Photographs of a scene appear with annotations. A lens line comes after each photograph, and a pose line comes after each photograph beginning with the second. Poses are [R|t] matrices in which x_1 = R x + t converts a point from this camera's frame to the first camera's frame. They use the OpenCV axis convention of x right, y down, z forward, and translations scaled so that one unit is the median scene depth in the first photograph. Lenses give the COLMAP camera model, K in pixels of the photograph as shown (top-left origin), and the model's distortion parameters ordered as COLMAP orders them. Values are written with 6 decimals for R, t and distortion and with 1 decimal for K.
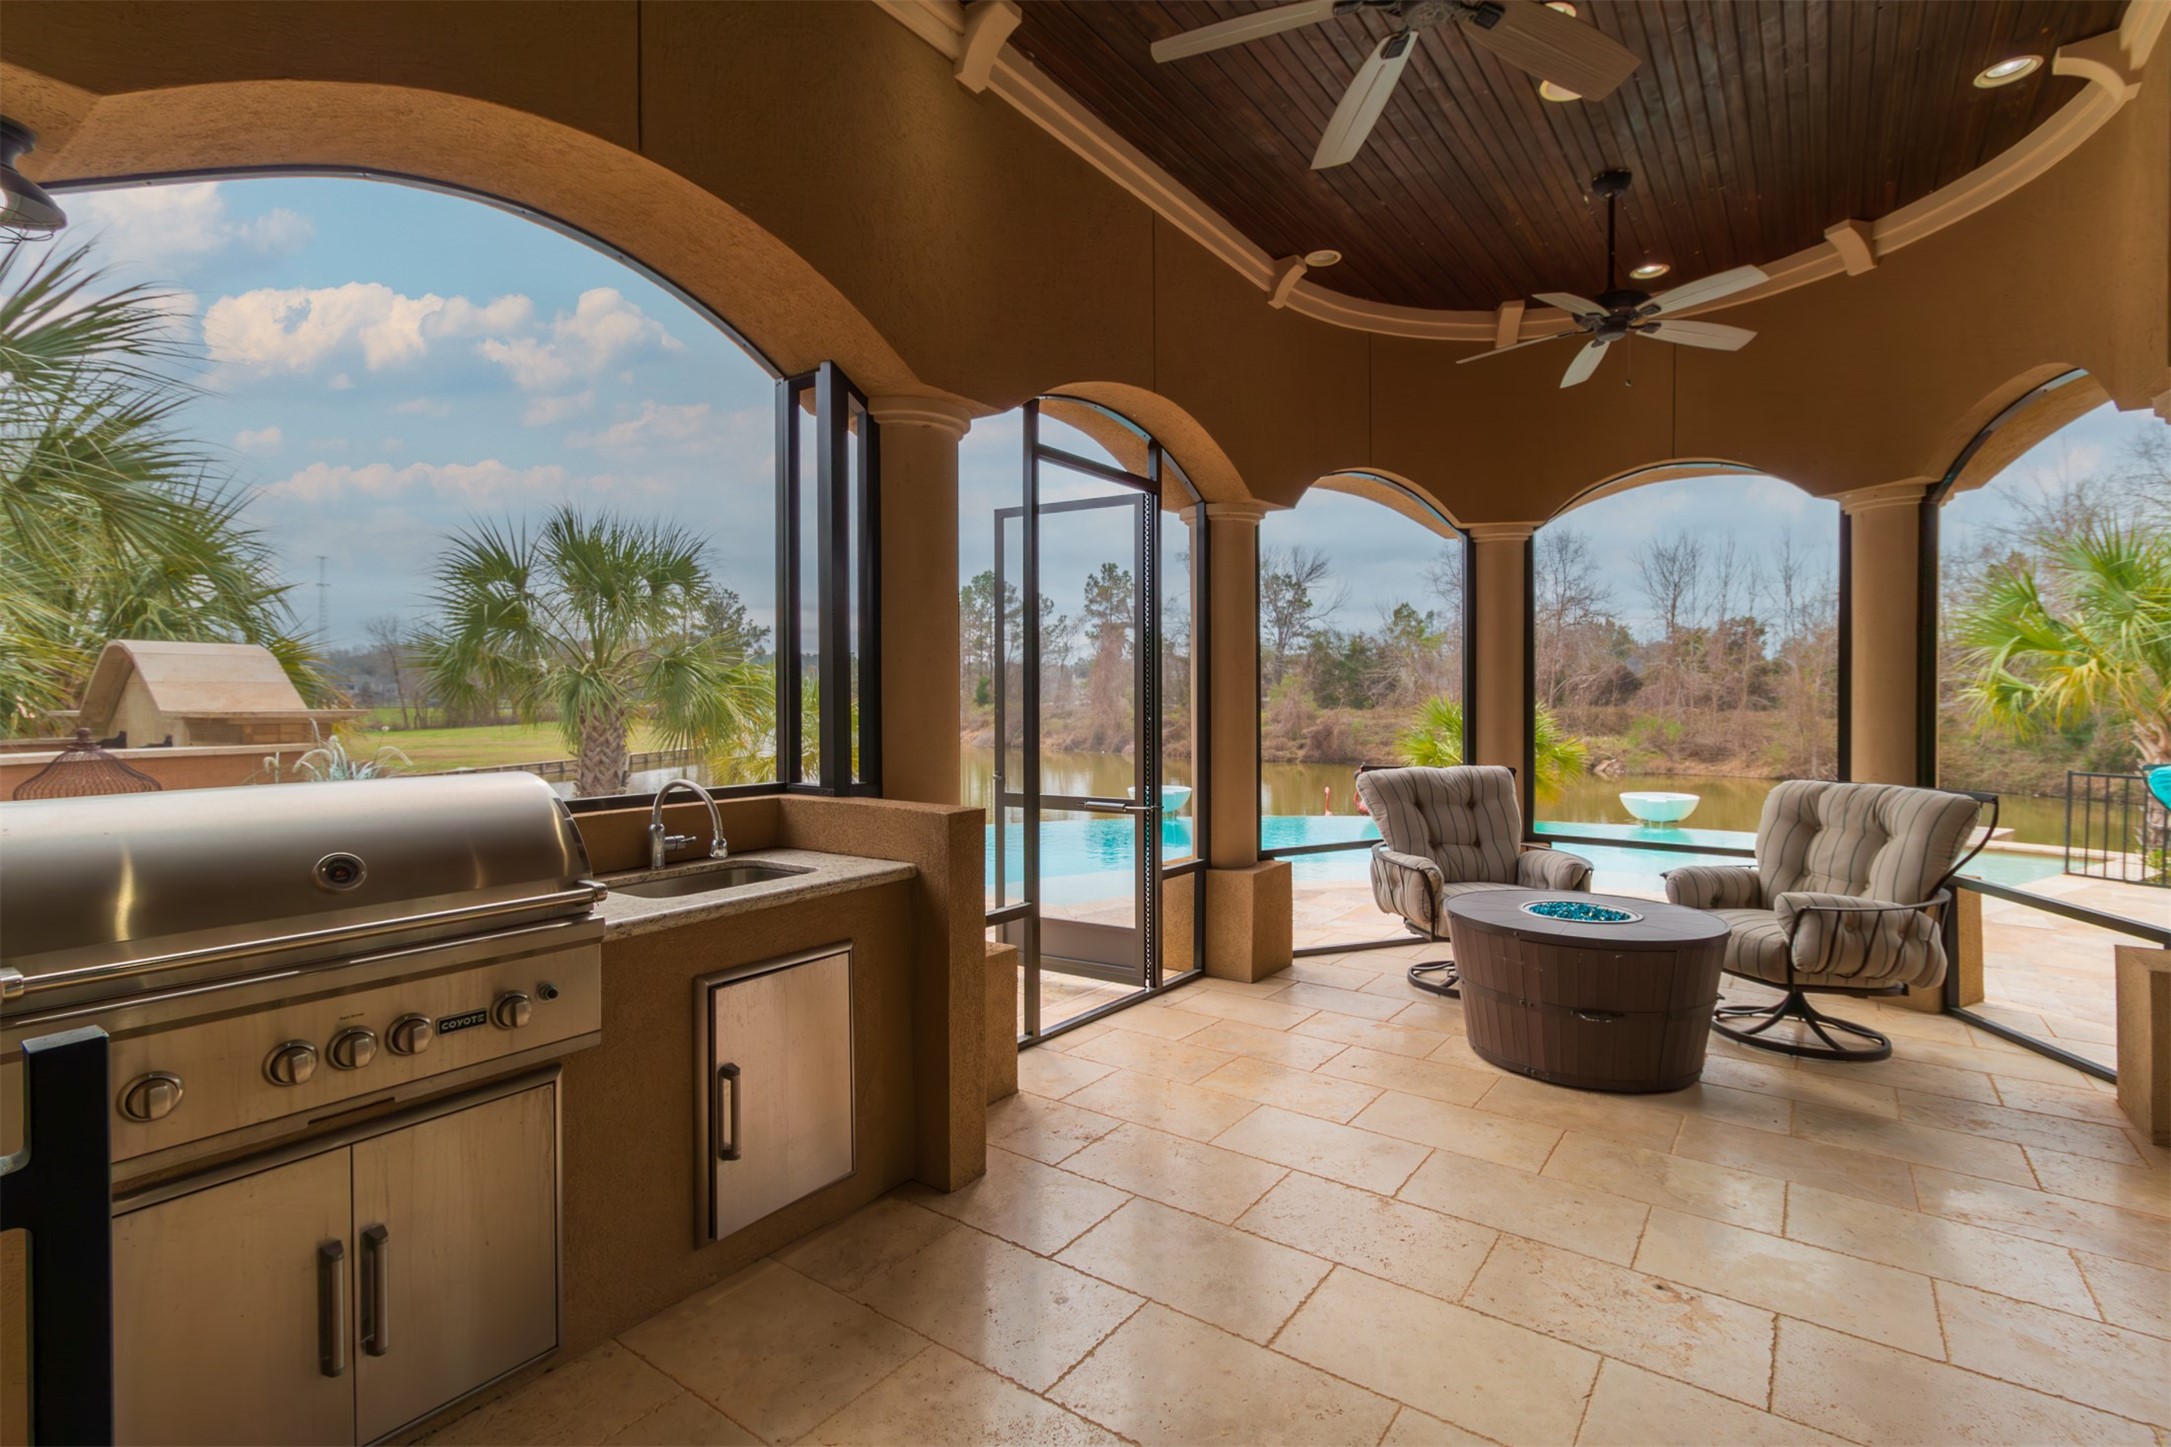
lens RADIAL K [[991.9, 0, 1097.2], [0, 991.9, 723.7], [0, 0, 1]] dist [0.005940, 0.000495]
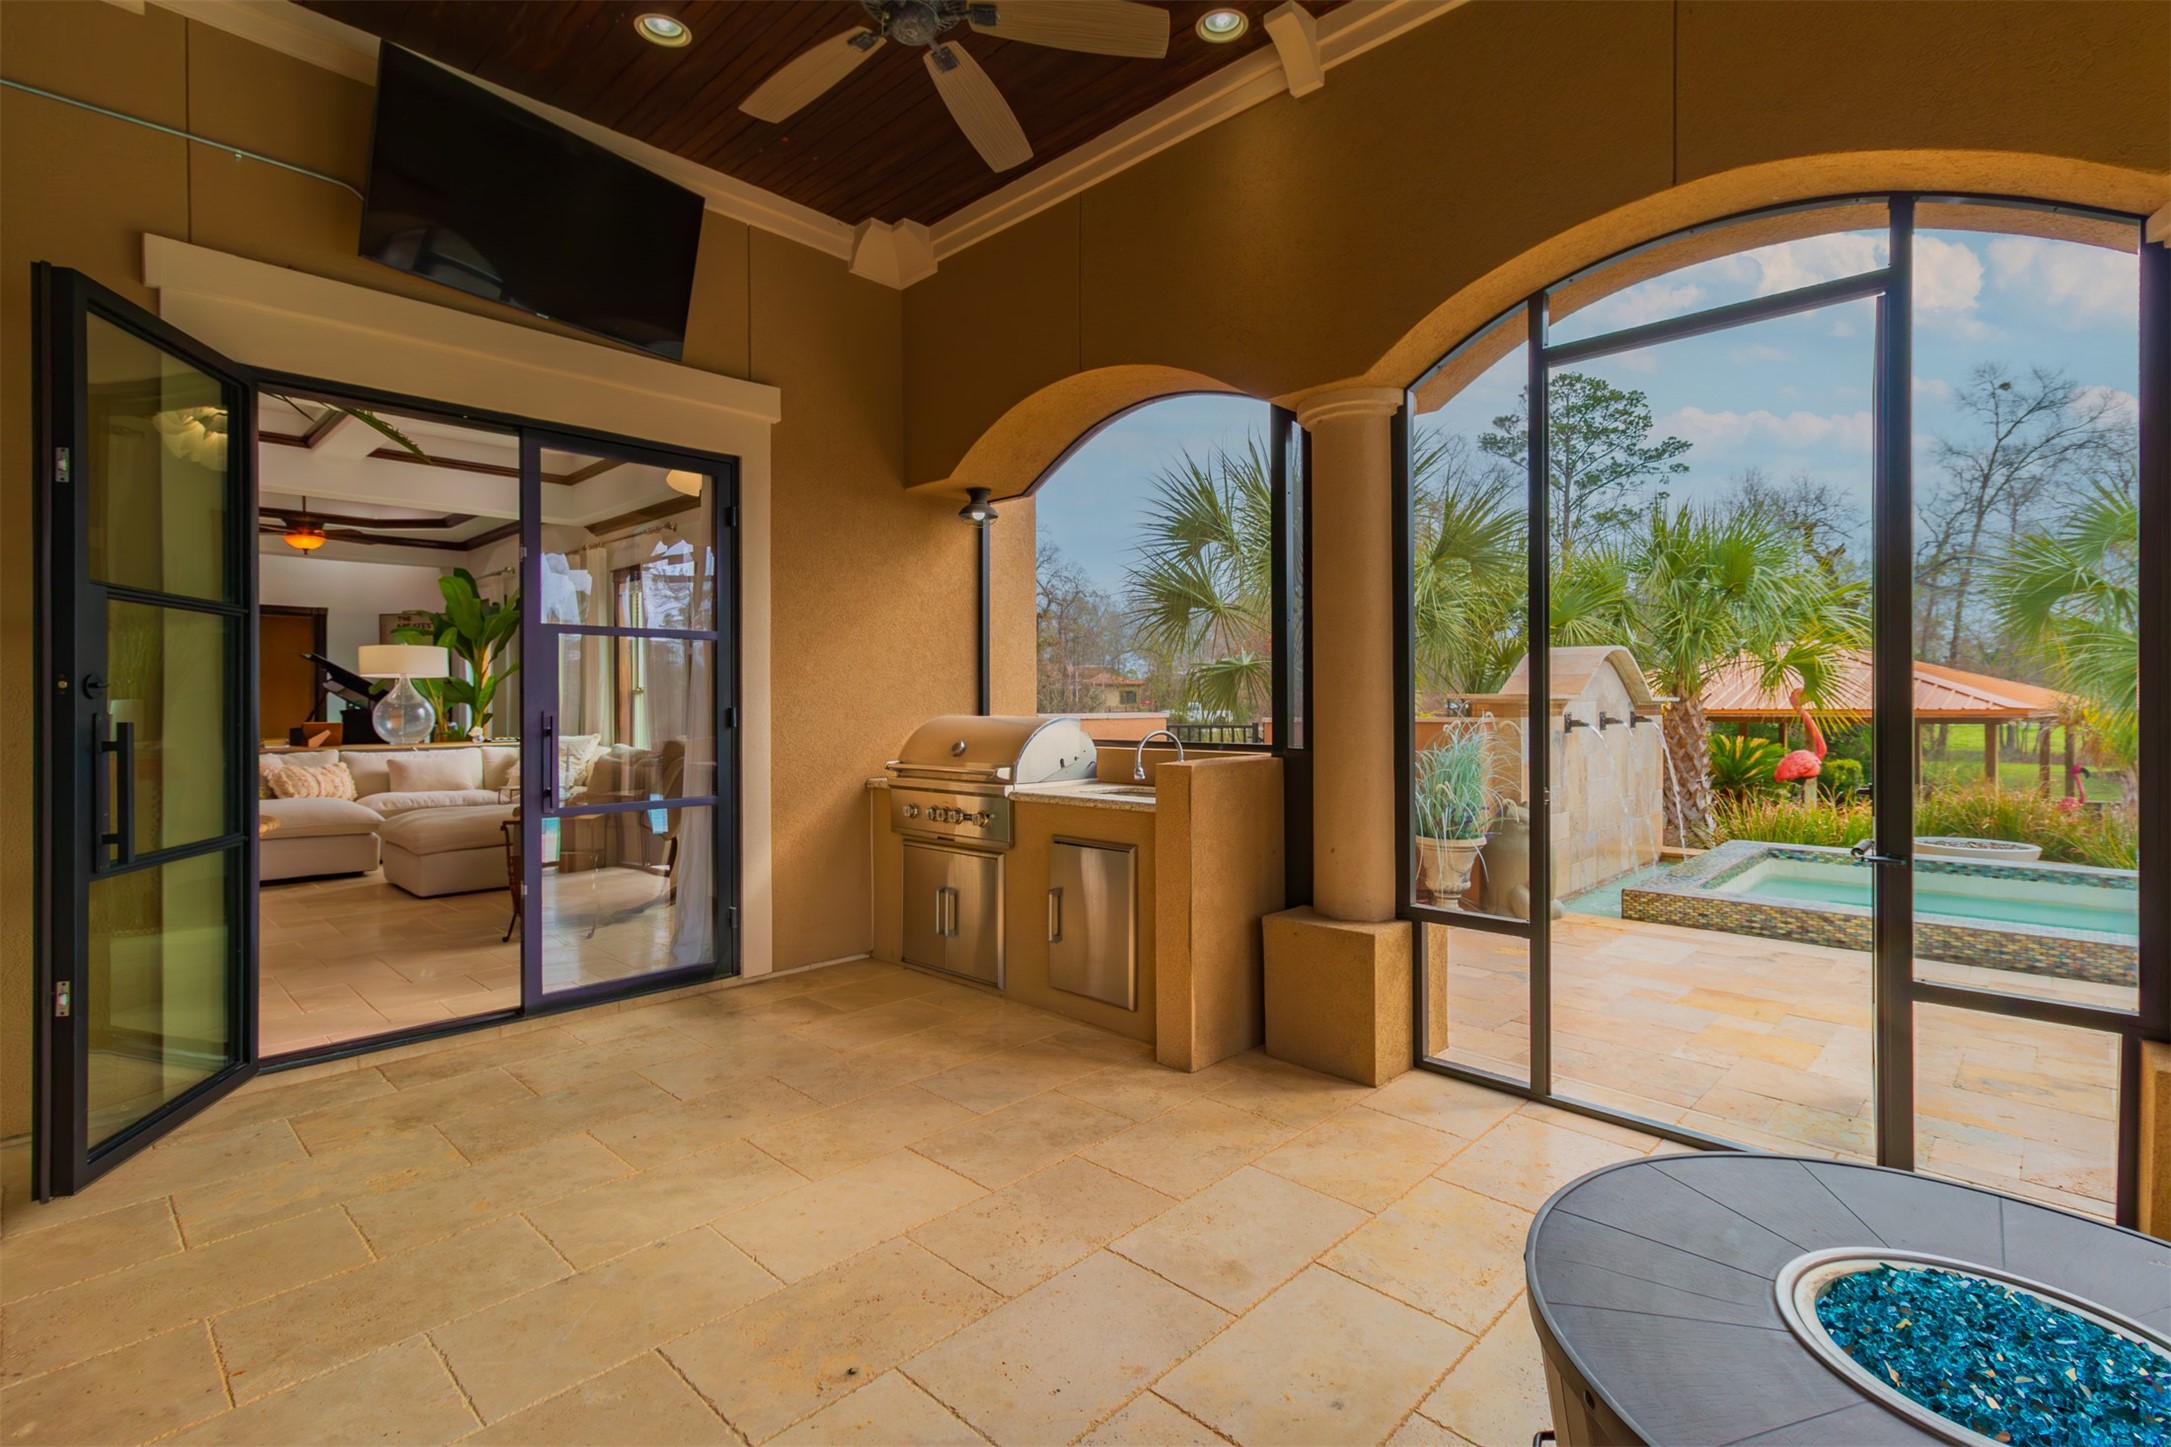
lens RADIAL K [[991.9, 0, 1089.9], [0, 991.9, 709.3], [0, 0, 1]] dist [0.005940, 0.000495]
pose [[-0.131808, 0.005346, -0.991261, 1.131894], [-0.019399, 0.999780, 0.007971, 0.011292], [0.991085, 0.020280, -0.131676, 1.083751]]
